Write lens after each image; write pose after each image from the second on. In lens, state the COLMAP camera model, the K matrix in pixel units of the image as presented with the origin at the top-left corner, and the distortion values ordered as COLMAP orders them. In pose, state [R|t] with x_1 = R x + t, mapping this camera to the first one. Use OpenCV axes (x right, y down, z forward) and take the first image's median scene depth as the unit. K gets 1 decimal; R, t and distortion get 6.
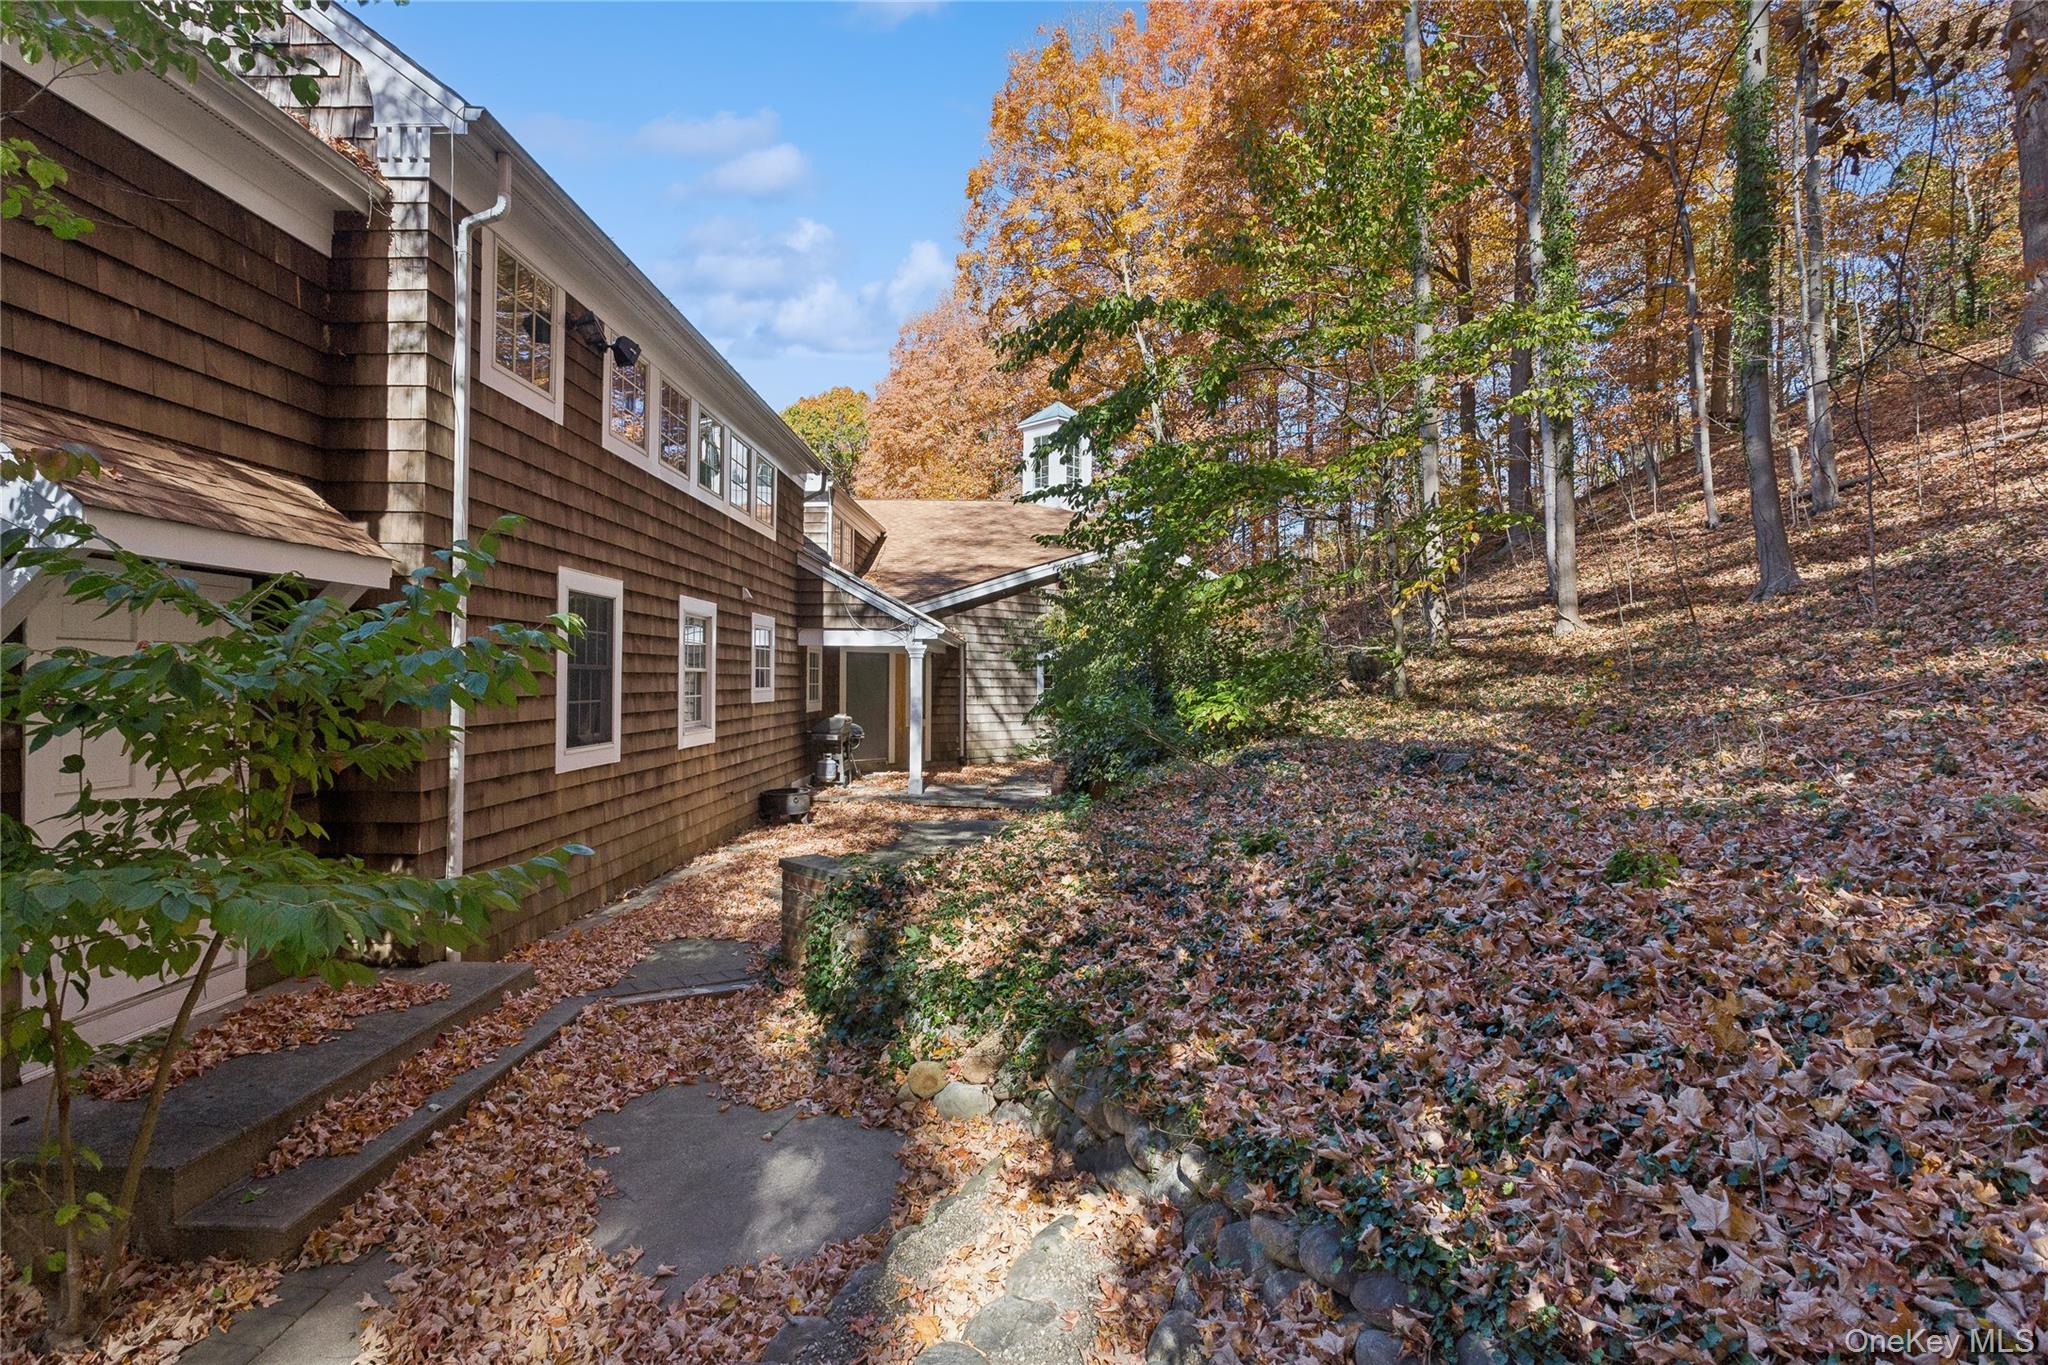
lens RADIAL K [[984.3, 0, 1021.6], [0, 984.3, 679.4], [0, 0, 1]] dist [-0.000333, 0.003408]
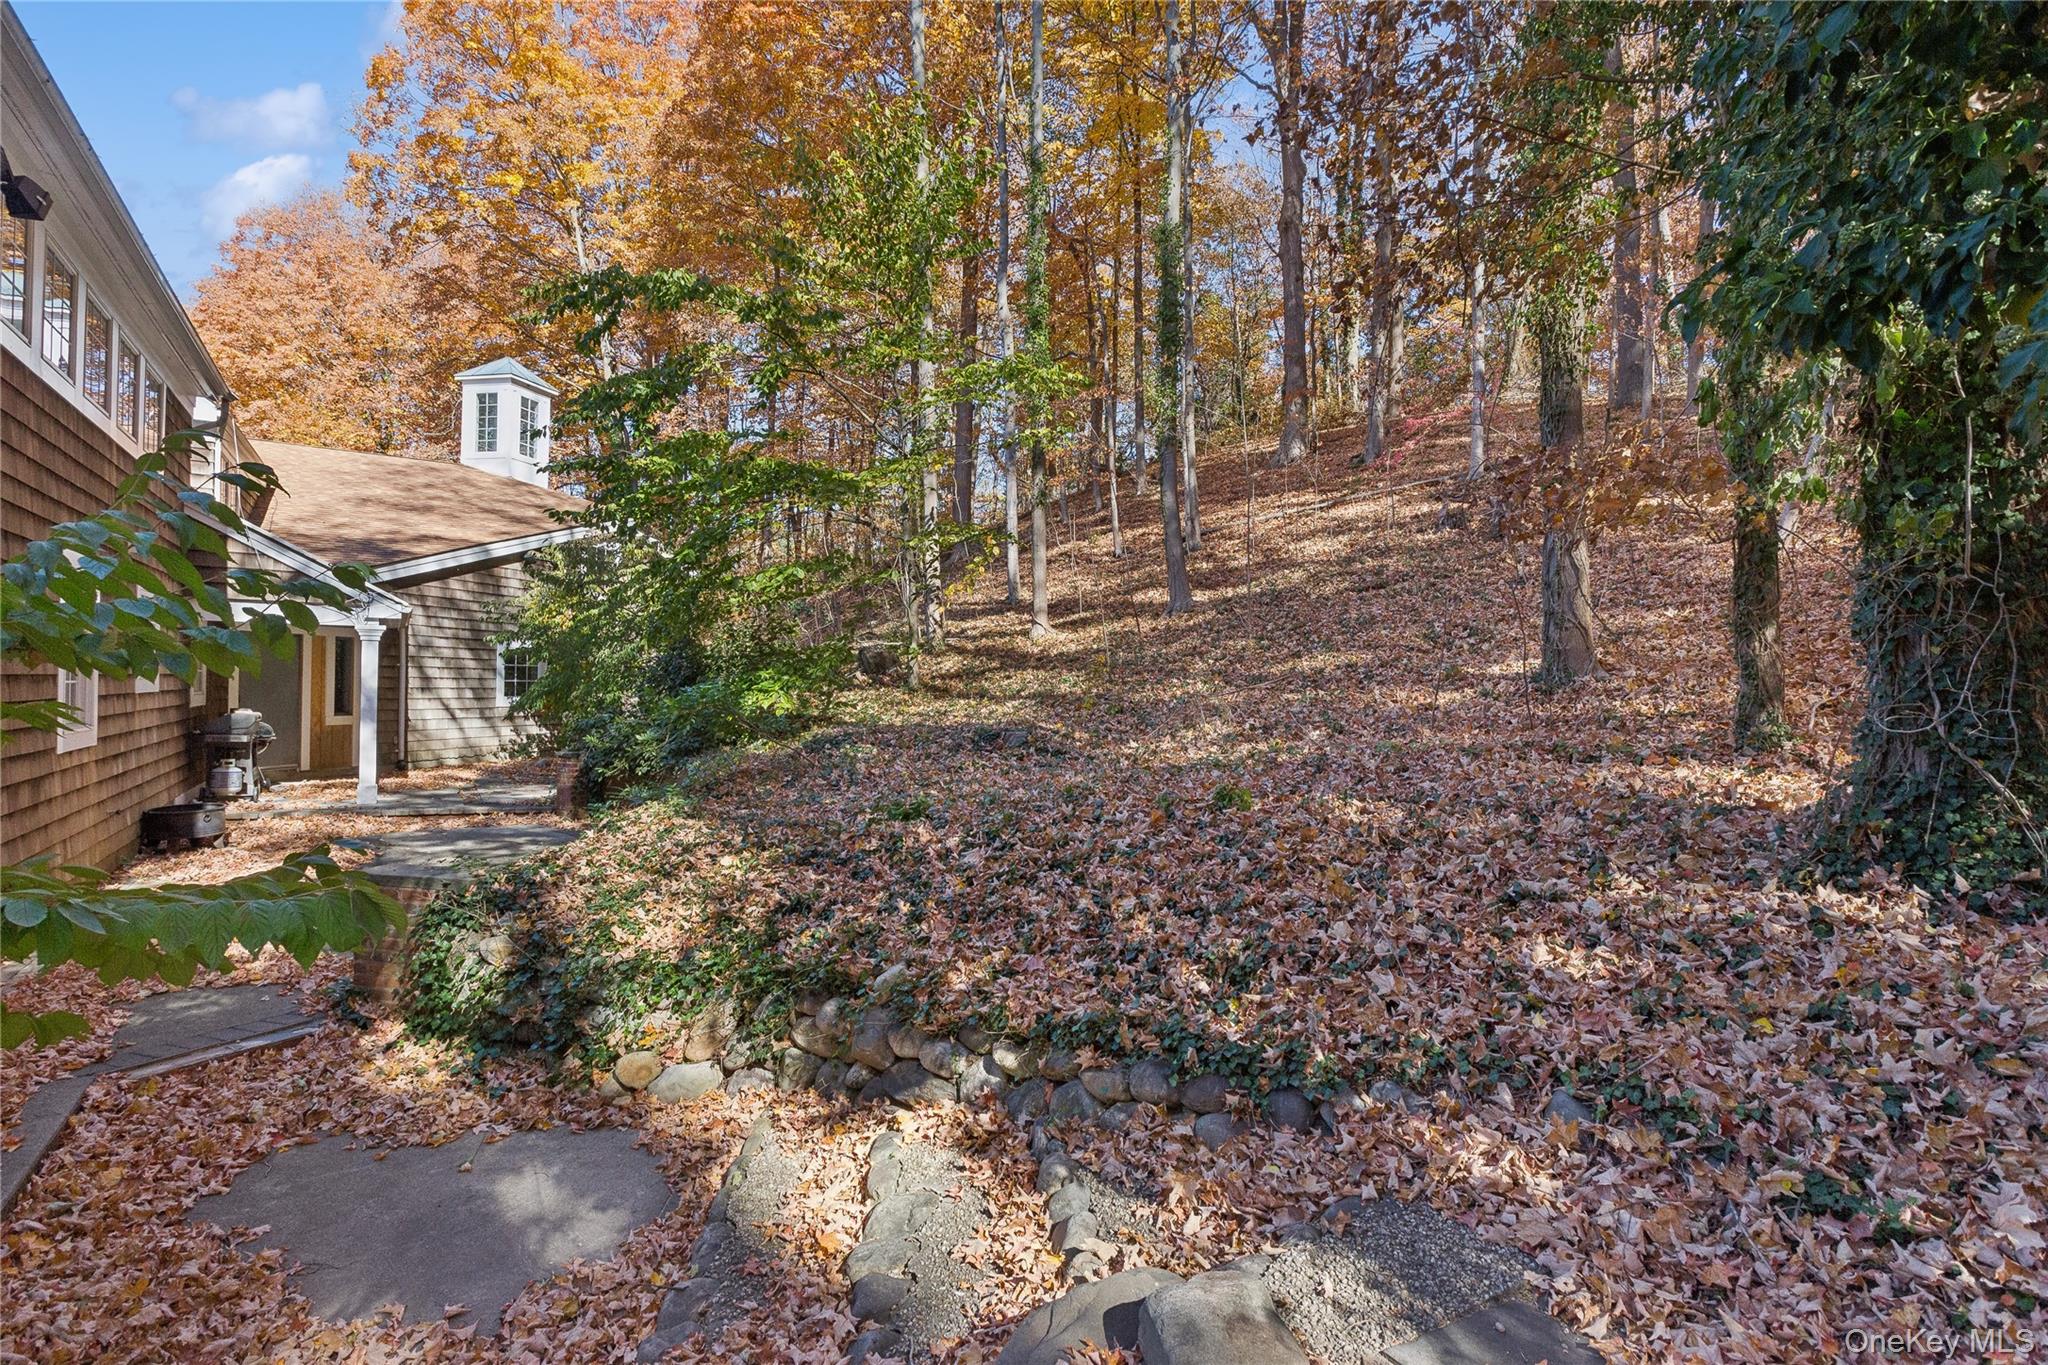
lens RADIAL K [[984.3, 0, 1037.0], [0, 984.3, 682.7], [0, 0, 1]] dist [-0.000333, 0.003408]
pose [[0.837036, 0.006313, 0.547112, -0.120881], [-0.009814, 0.999946, 0.003476, 0.007145], [-0.547060, -0.008279, 0.837052, -0.008869]]
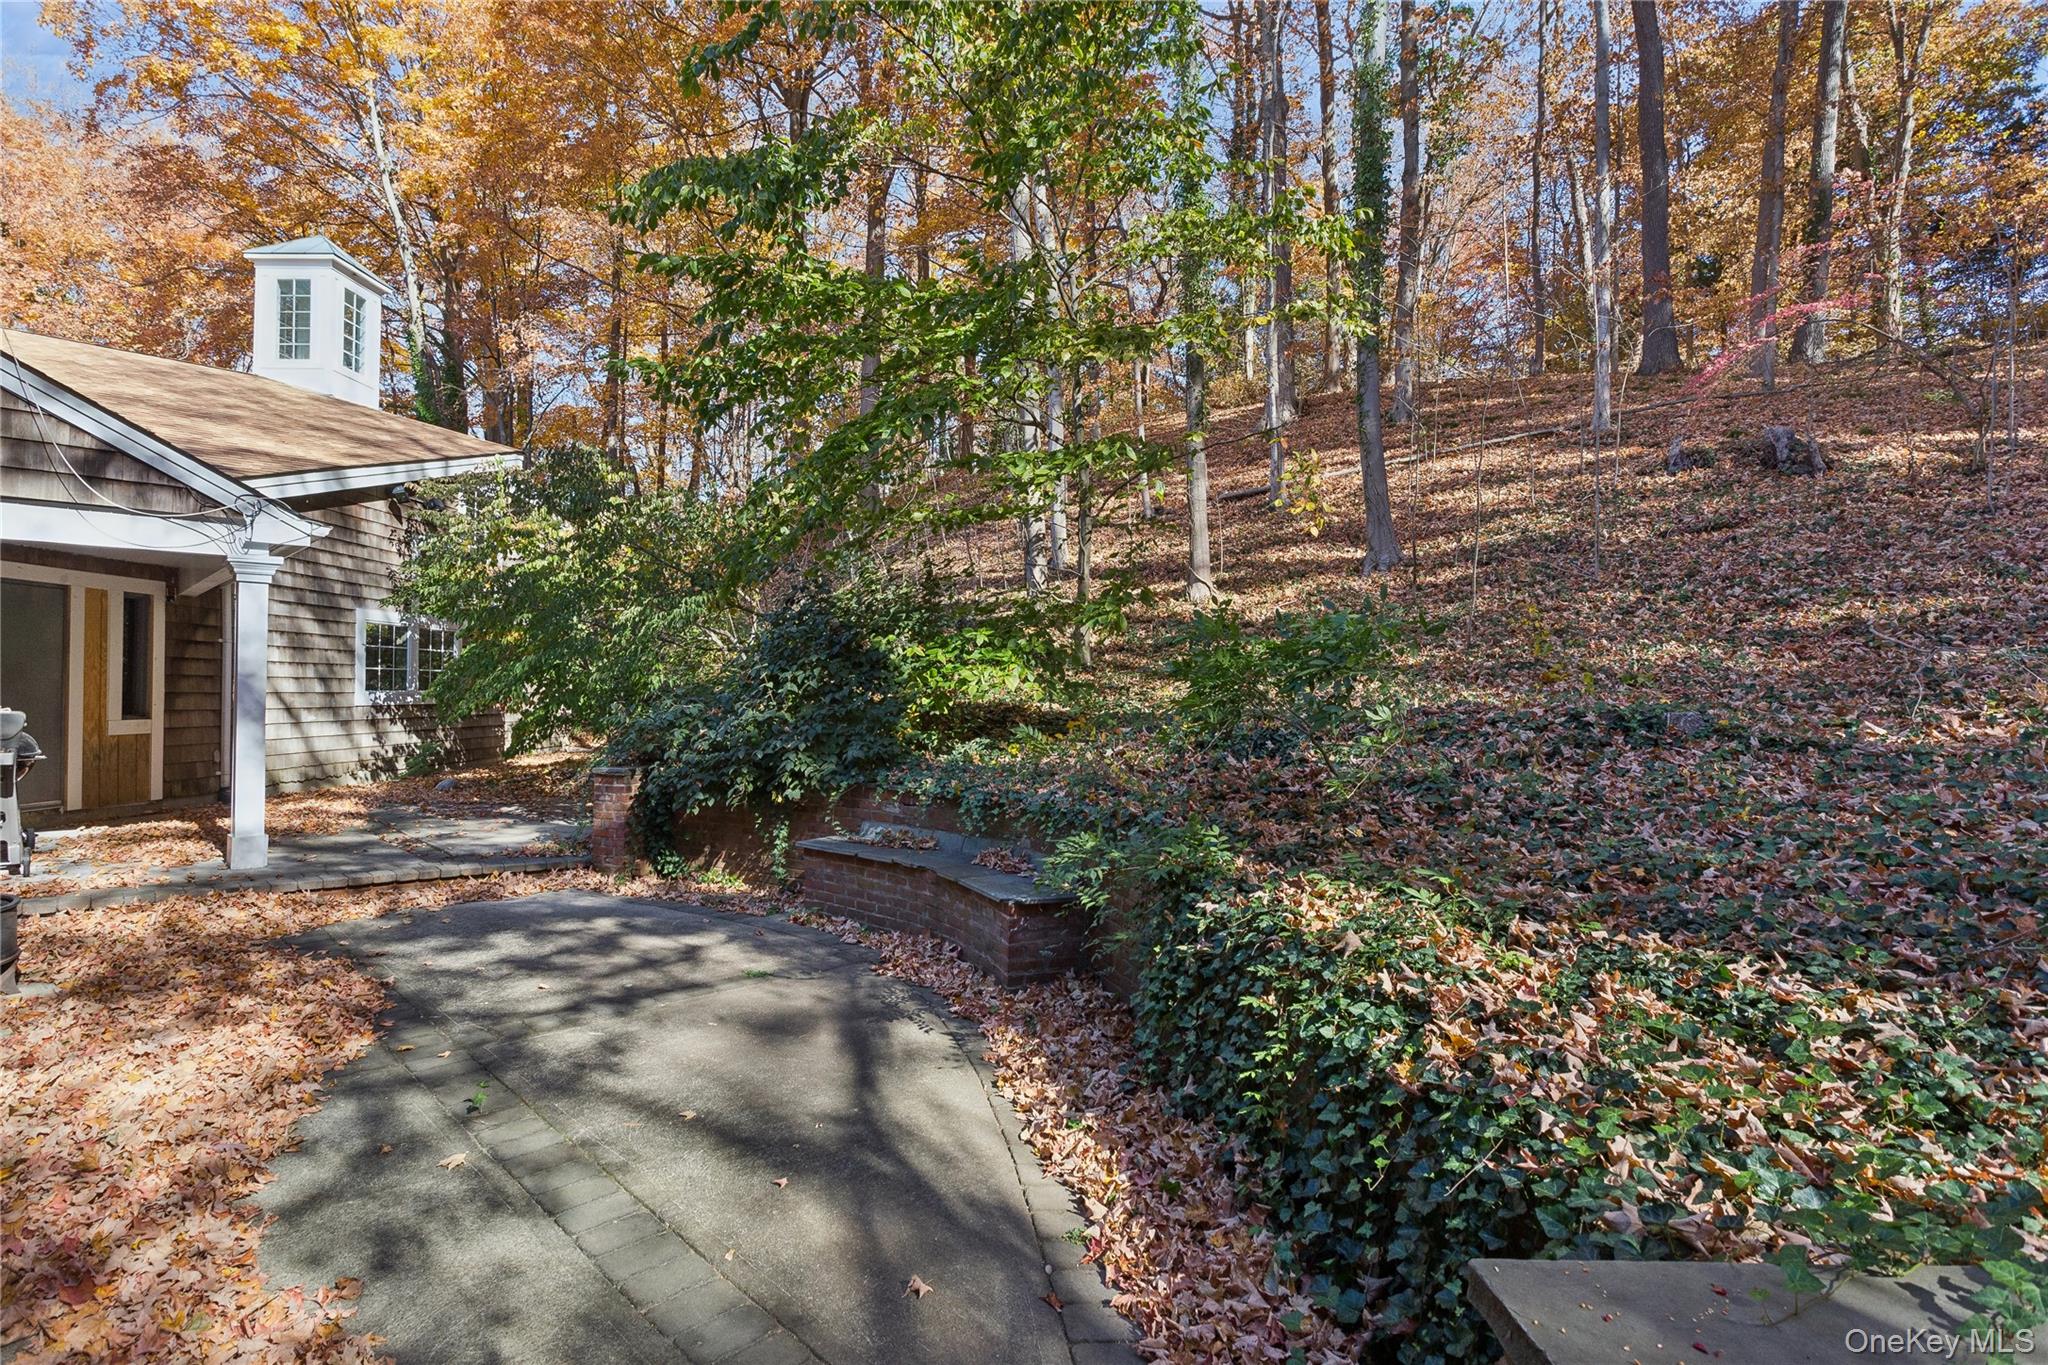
lens RADIAL K [[984.3, 0, 1028.0], [0, 984.3, 678.6], [0, 0, 1]] dist [-0.000333, 0.003408]
pose [[0.708985, 0.001372, 0.705222, -0.233860], [-0.000894, 0.999999, -0.001046, 0.032524], [-0.705223, 0.000111, 0.708986, 0.522118]]
